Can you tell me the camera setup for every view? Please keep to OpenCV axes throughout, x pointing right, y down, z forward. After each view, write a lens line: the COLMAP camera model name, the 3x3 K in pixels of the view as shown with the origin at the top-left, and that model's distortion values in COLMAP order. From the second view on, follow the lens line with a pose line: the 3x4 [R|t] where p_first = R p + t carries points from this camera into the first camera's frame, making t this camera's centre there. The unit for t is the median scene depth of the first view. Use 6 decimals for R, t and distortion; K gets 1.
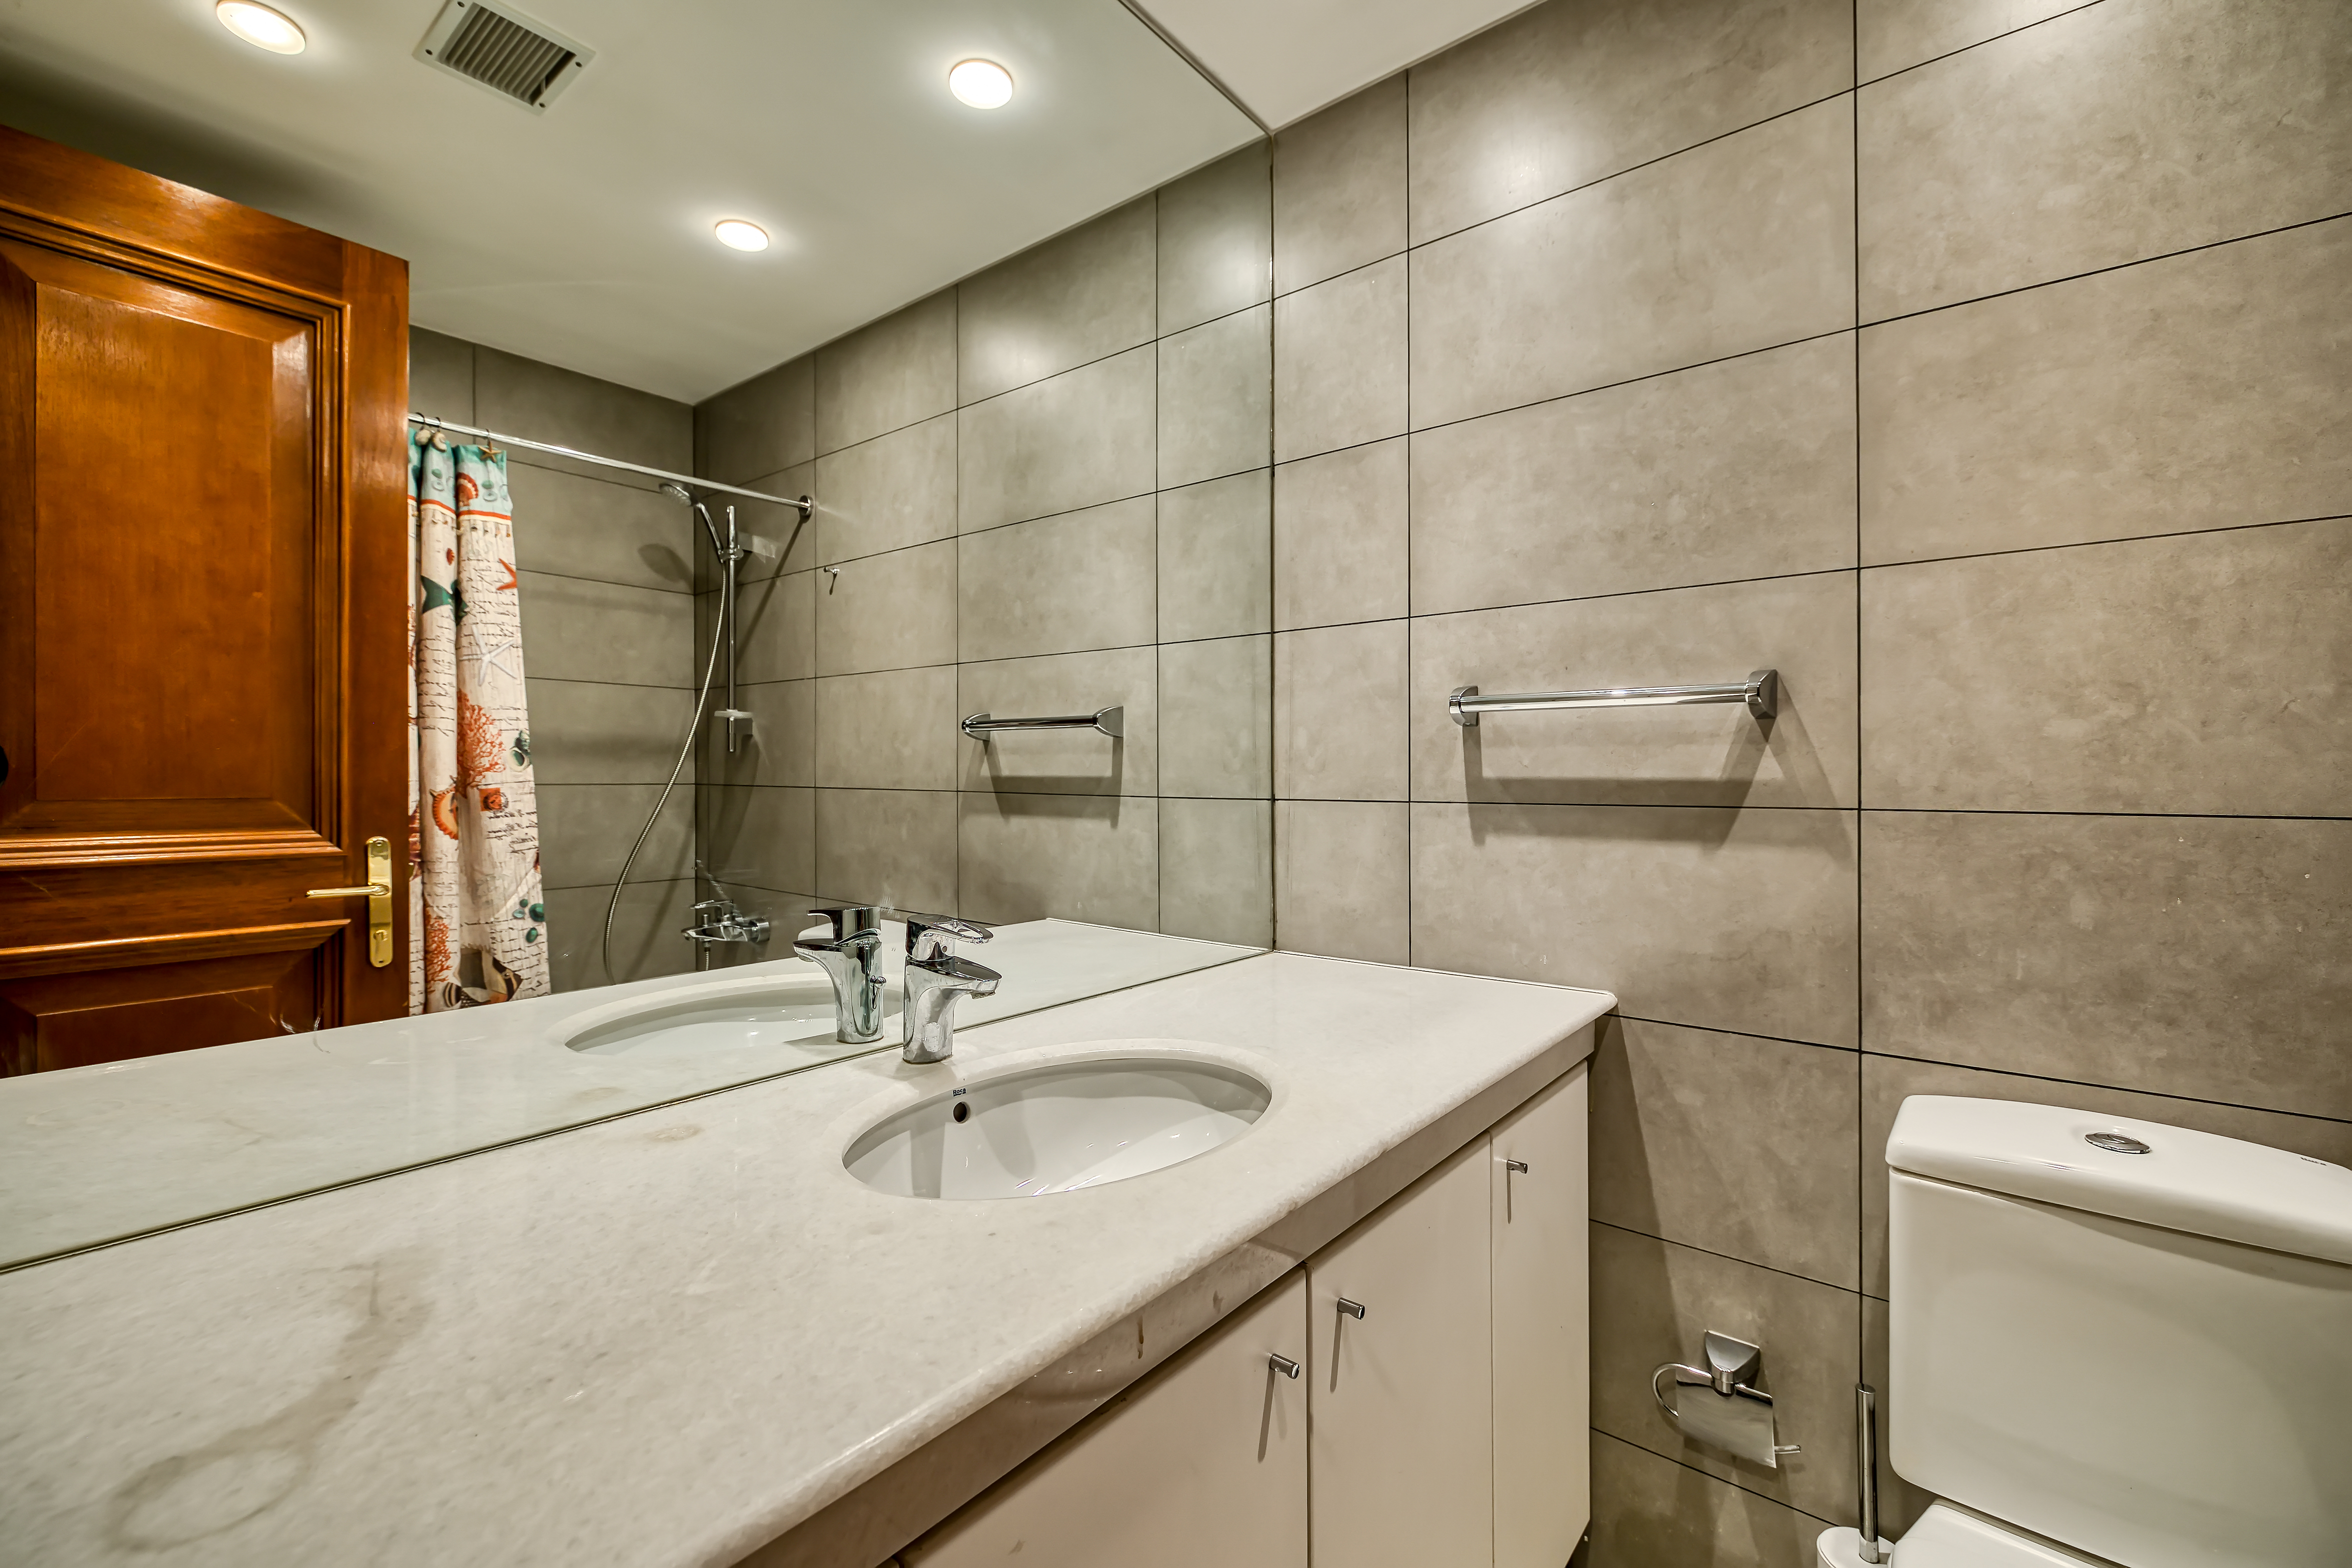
lens RADIAL K [[1068.5, 0, 1176.0], [0, 1068.5, 784.0], [0, 0, 1]] dist [0.033707, 0.000091]
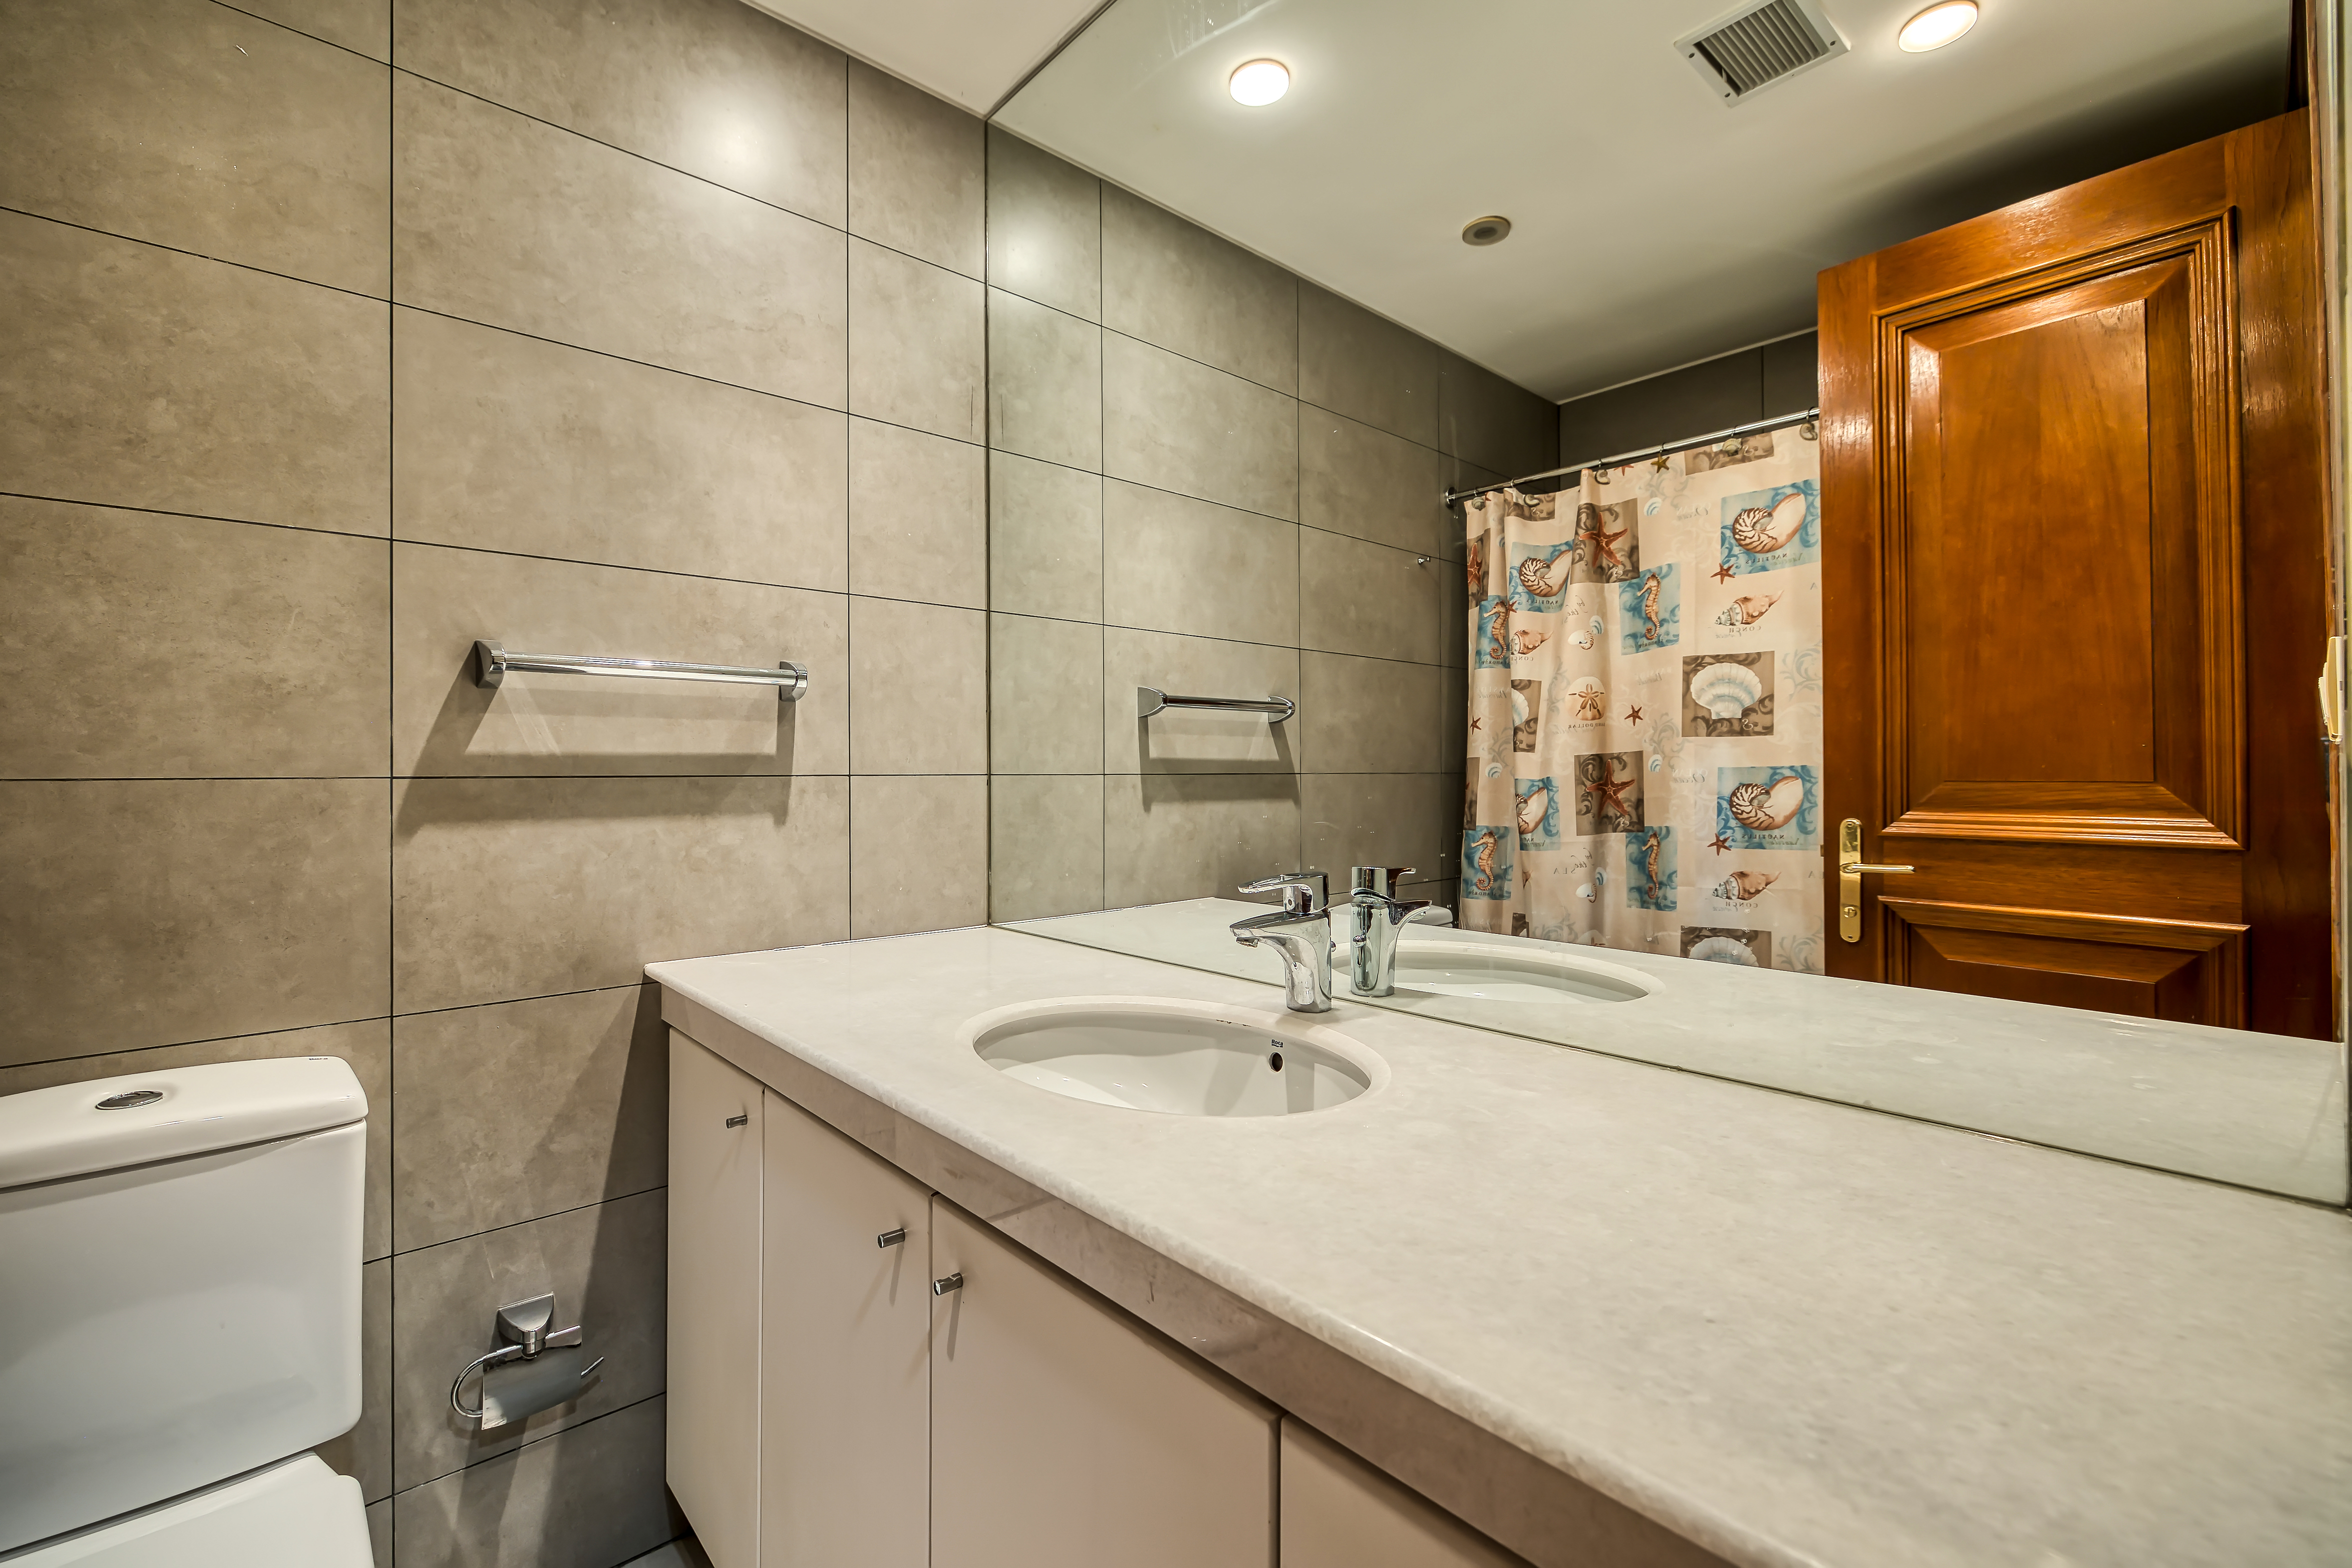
lens RADIAL K [[994.0, 0, 1166.2], [0, 994.0, 765.5], [0, 0, 1]] dist [-0.000950, -0.000081]
pose [[0.149477, -0.008692, 0.988727, -0.638060], [-0.003919, 0.999948, 0.009383, -0.005660], [-0.988757, -0.005277, 0.149435, 0.549916]]
